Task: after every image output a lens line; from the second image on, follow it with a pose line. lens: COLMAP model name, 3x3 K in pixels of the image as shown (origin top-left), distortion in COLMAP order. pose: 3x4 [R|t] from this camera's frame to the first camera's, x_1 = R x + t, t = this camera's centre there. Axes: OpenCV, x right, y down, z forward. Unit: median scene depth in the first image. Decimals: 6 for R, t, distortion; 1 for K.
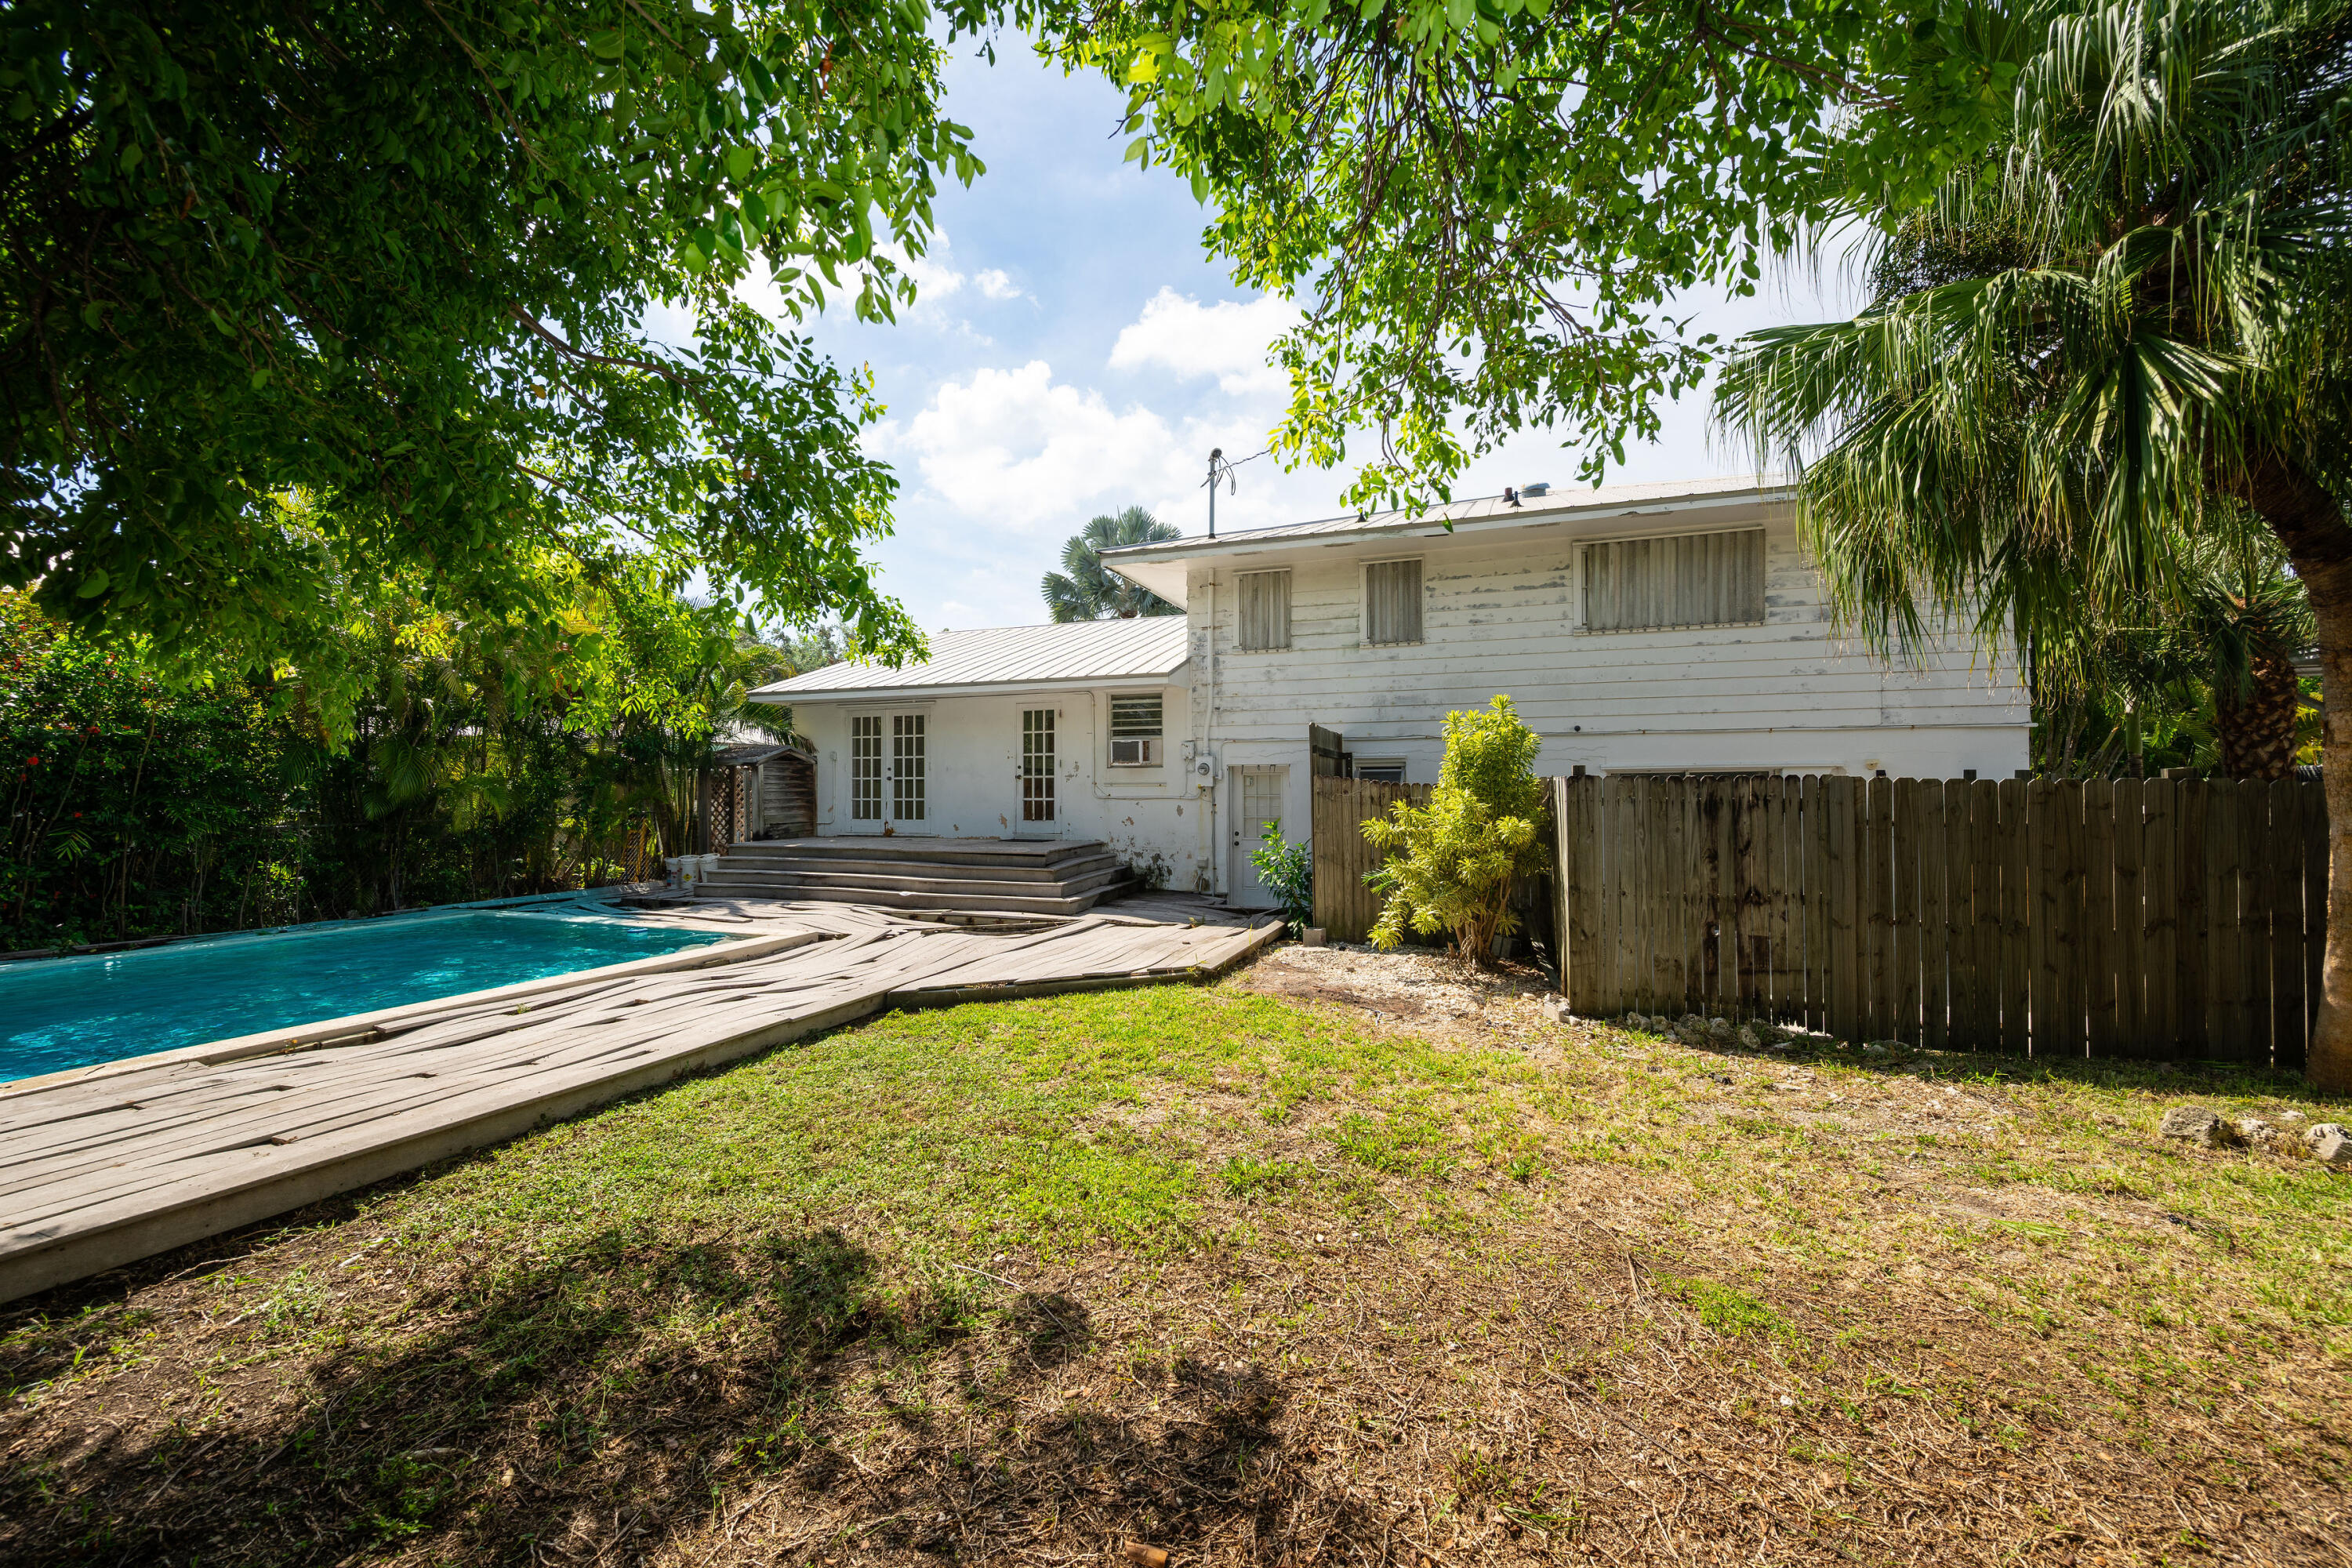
lens RADIAL K [[919.2, 0, 1166.5], [0, 919.2, 785.6], [0, 0, 1]] dist [-0.002470, -0.000089]
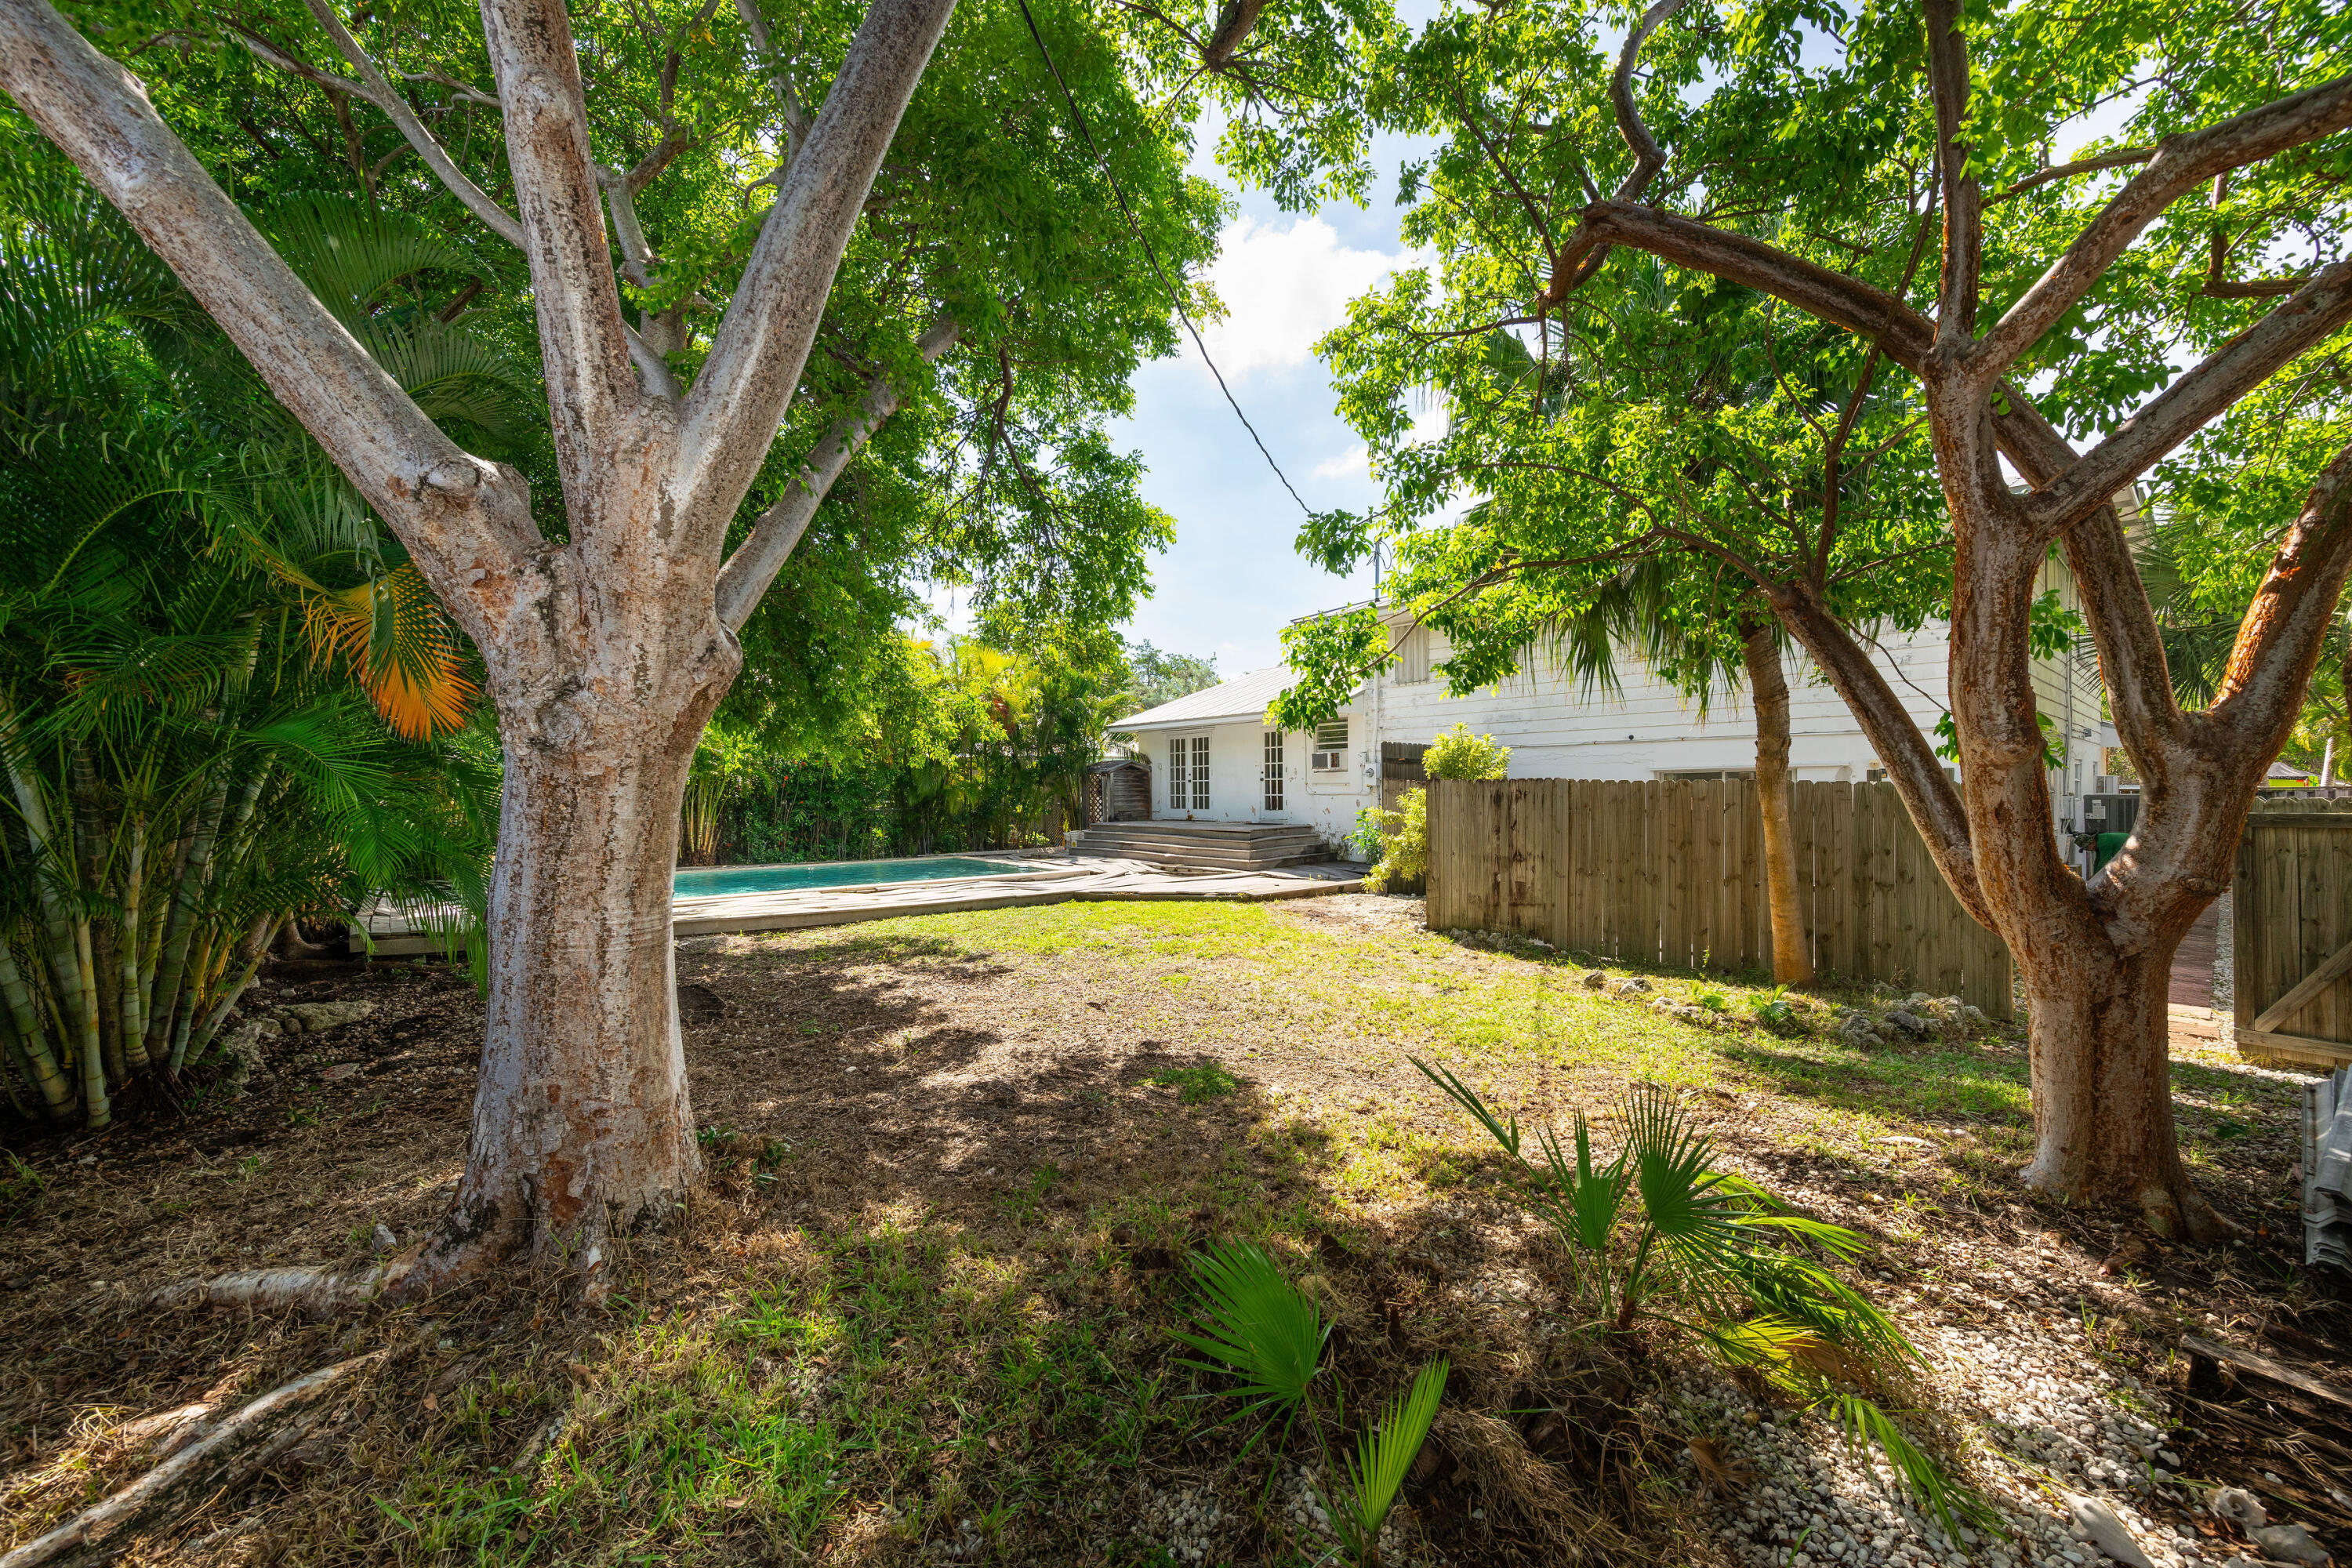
lens RADIAL K [[919.2, 0, 1189.7], [0, 919.2, 789.9], [0, 0, 1]] dist [-0.002470, -0.000089]
pose [[0.876597, -0.001134, -0.481224, 0.427526], [0.003851, 0.999982, 0.004660, -0.000368], [0.481210, -0.005938, 0.876585, -0.298776]]
